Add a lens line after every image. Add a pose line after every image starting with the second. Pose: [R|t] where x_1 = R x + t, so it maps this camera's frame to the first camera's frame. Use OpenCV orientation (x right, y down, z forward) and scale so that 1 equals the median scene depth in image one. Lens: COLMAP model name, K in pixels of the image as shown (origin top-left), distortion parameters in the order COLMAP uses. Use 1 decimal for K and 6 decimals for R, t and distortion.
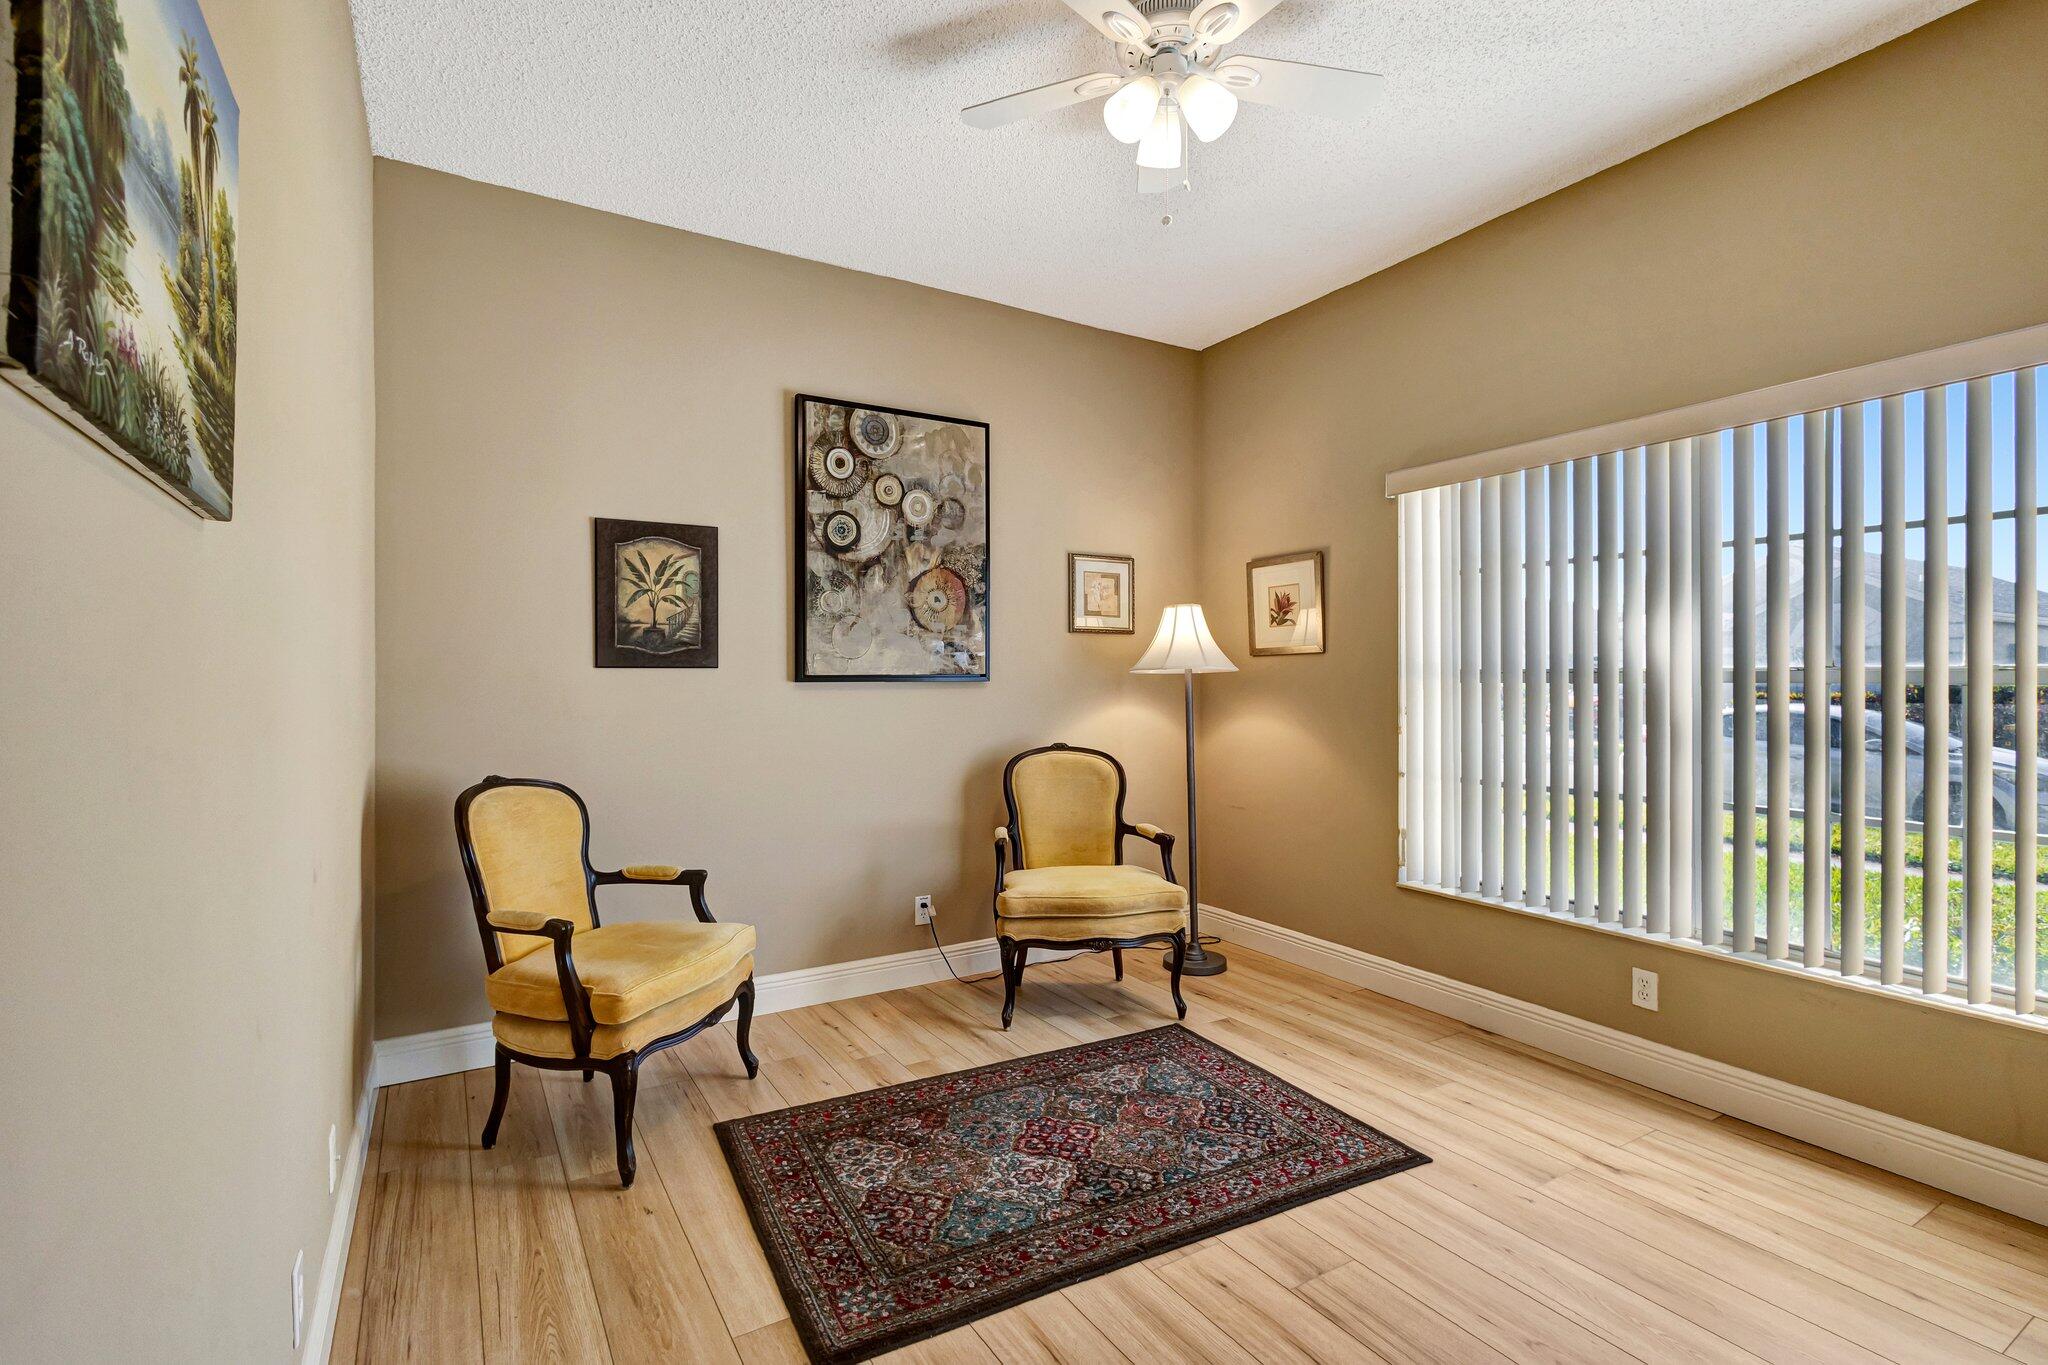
lens RADIAL K [[950.0, 0, 1015.3], [0, 950.0, 674.1], [0, 0, 1]] dist [0.005957, 0.000467]
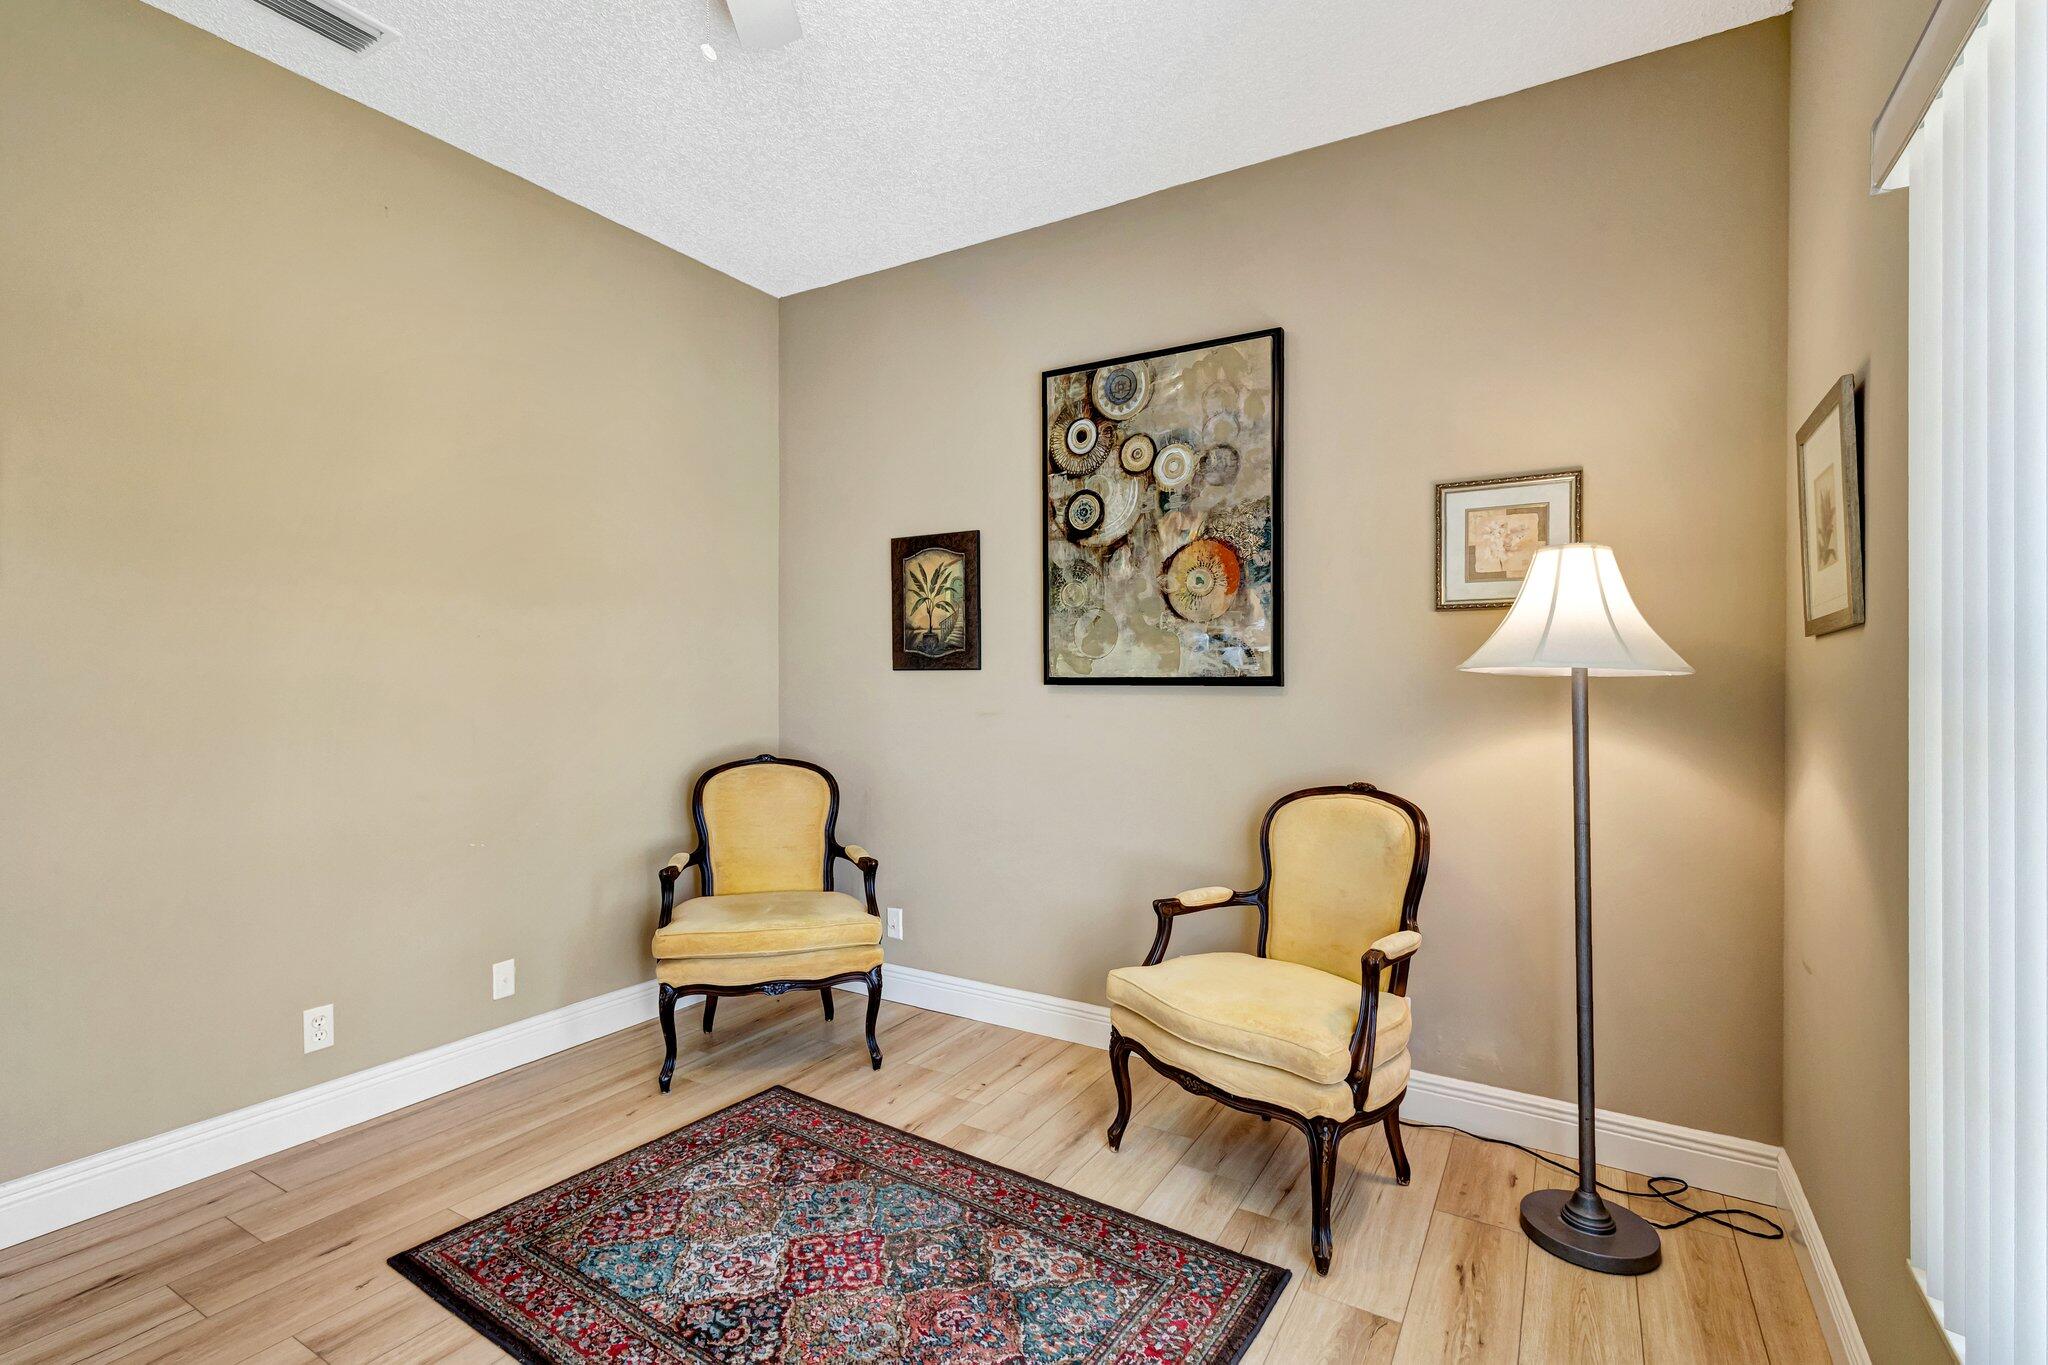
lens RADIAL K [[950.0, 0, 1017.0], [0, 950.0, 684.8], [0, 0, 1]] dist [0.005957, 0.000467]
pose [[0.463115, 0.007240, -0.886269, 0.574819], [-0.004793, 0.999972, 0.005664, 0.003427], [0.886285, 0.001625, 0.463137, 0.544235]]
